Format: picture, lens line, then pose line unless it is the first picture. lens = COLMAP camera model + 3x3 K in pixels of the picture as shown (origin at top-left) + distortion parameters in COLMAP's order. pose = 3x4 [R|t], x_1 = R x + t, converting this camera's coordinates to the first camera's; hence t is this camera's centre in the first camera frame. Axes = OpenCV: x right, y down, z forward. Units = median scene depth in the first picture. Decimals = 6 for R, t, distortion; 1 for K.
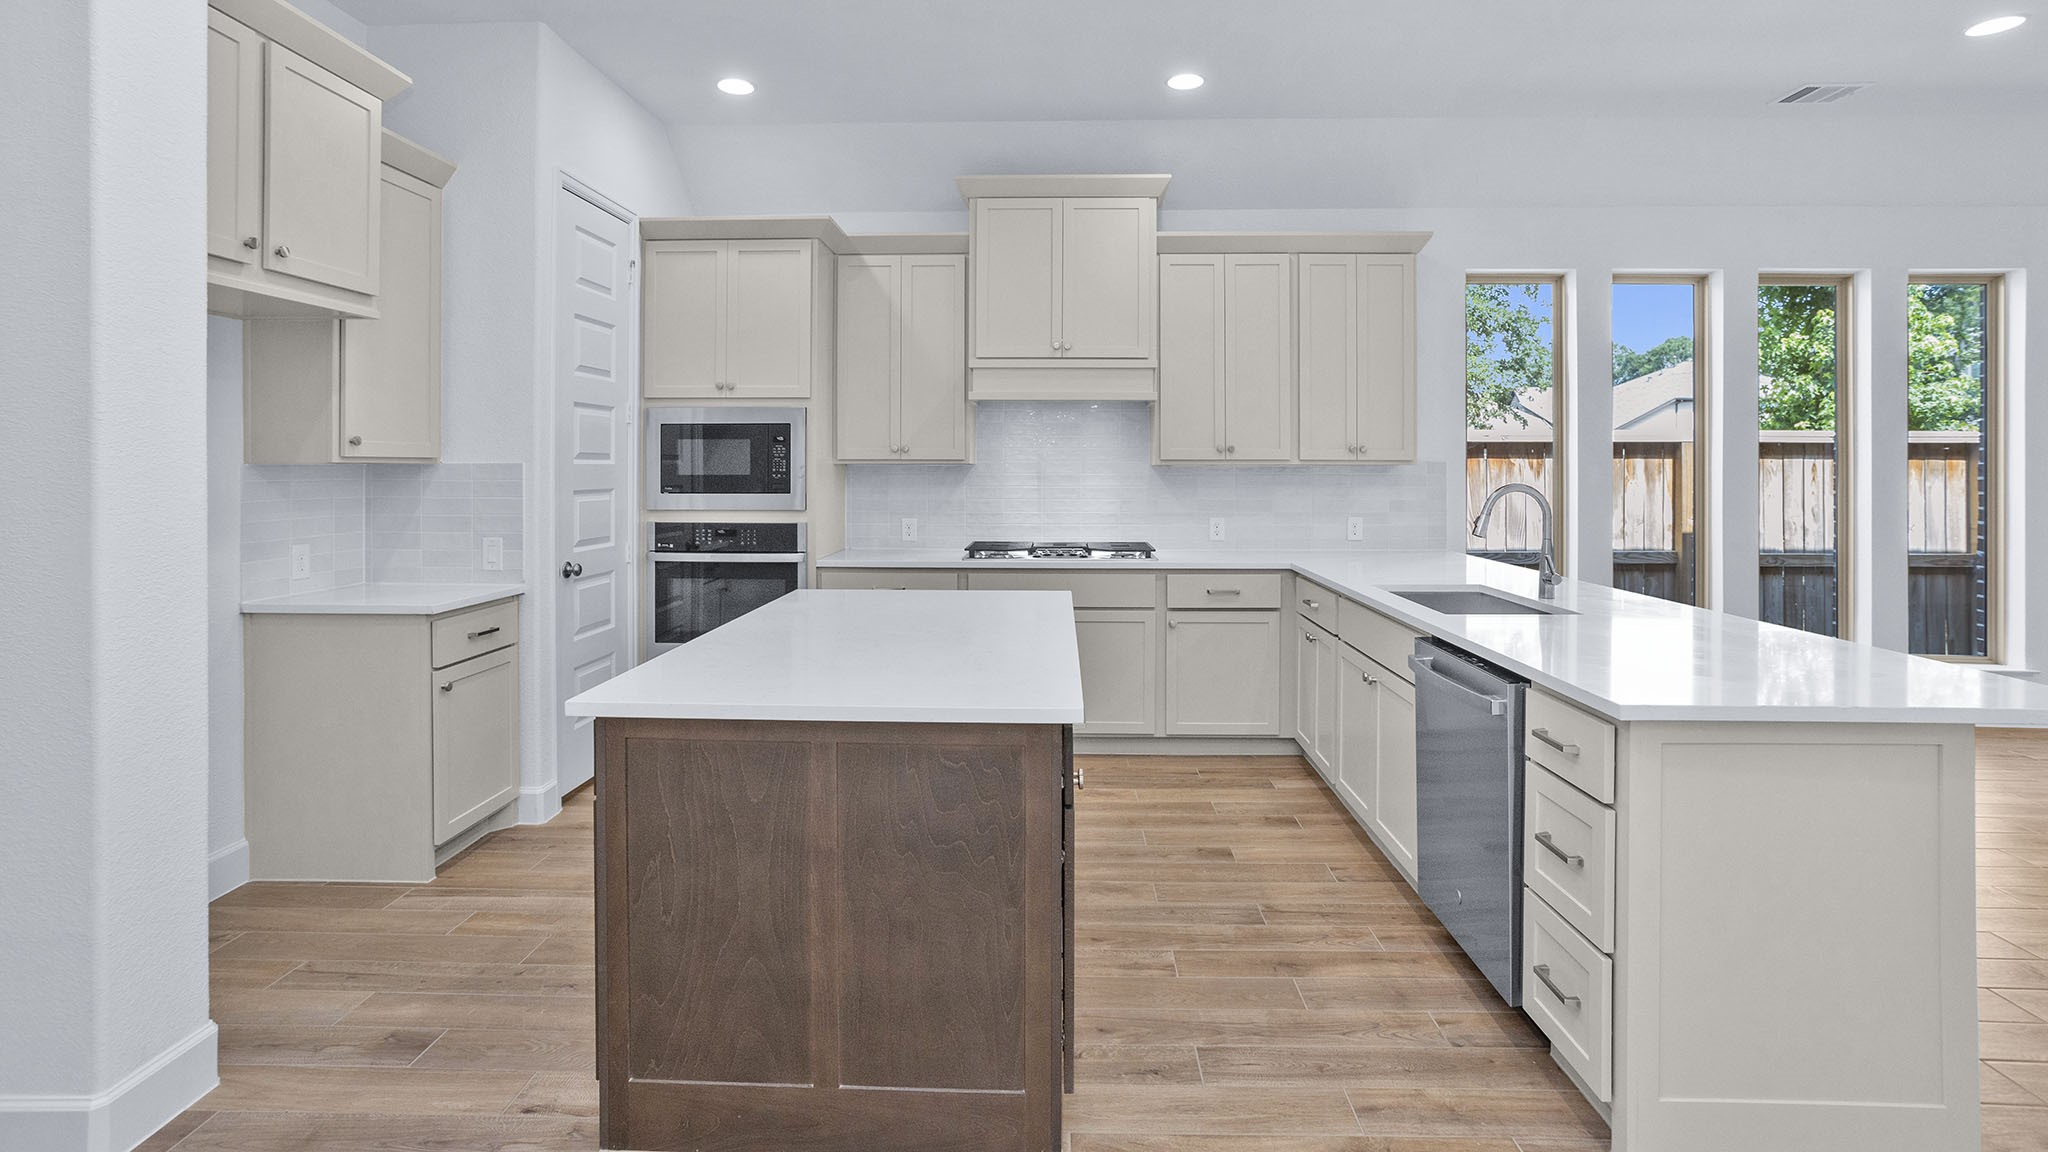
lens RADIAL K [[971.3, 0, 1032.7], [0, 971.3, 475.0], [0, 0, 1]] dist [-0.057114, 0.027027]
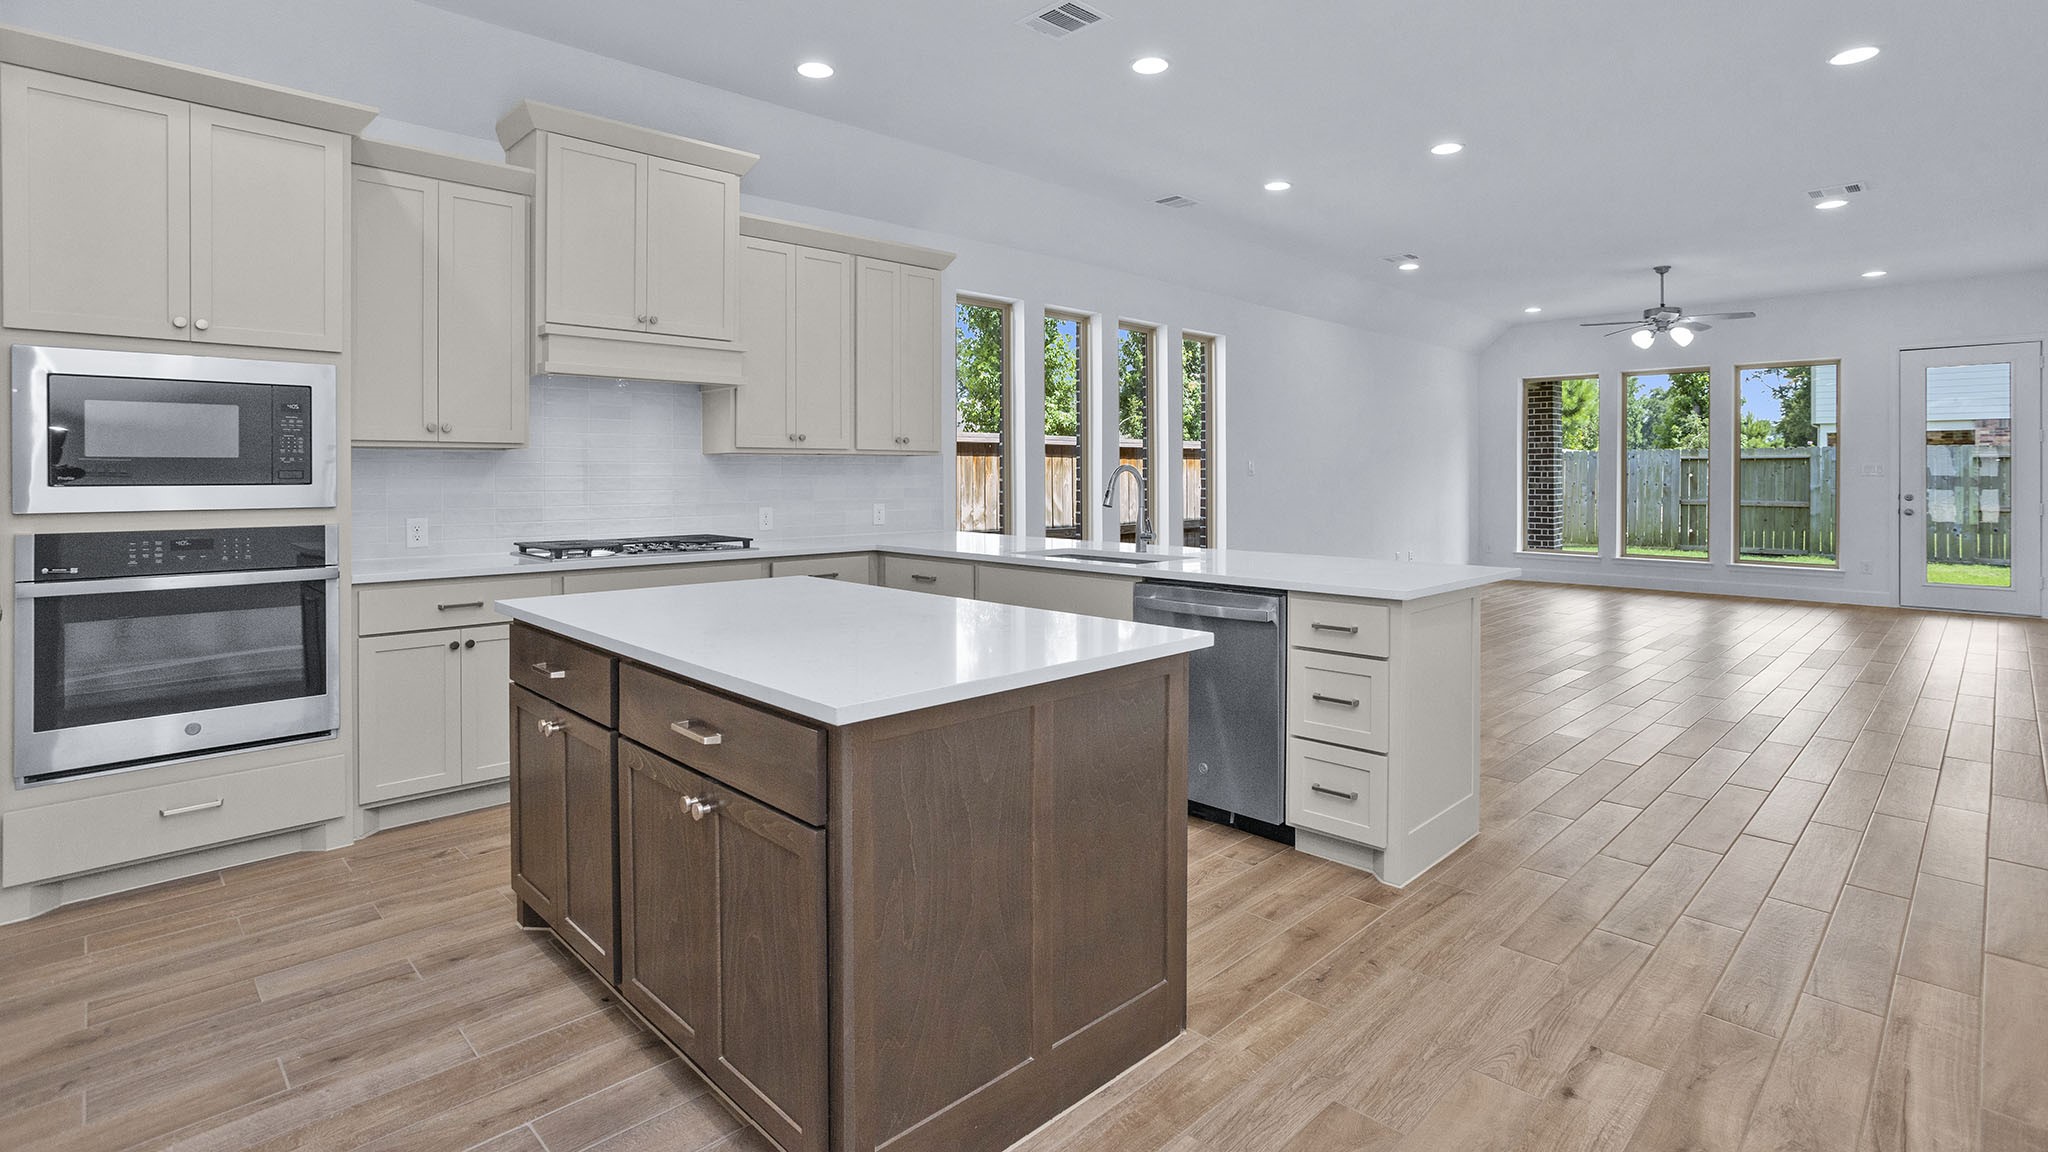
lens RADIAL K [[971.3, 0, 1032.7], [0, 971.3, 475.0], [0, 0, 1]] dist [-0.057114, 0.027027]
pose [[0.690589, -0.003662, 0.723238, -0.365933], [0.008987, 0.999953, -0.003518, 0.018464], [-0.723191, 0.008929, 0.690590, 0.124968]]
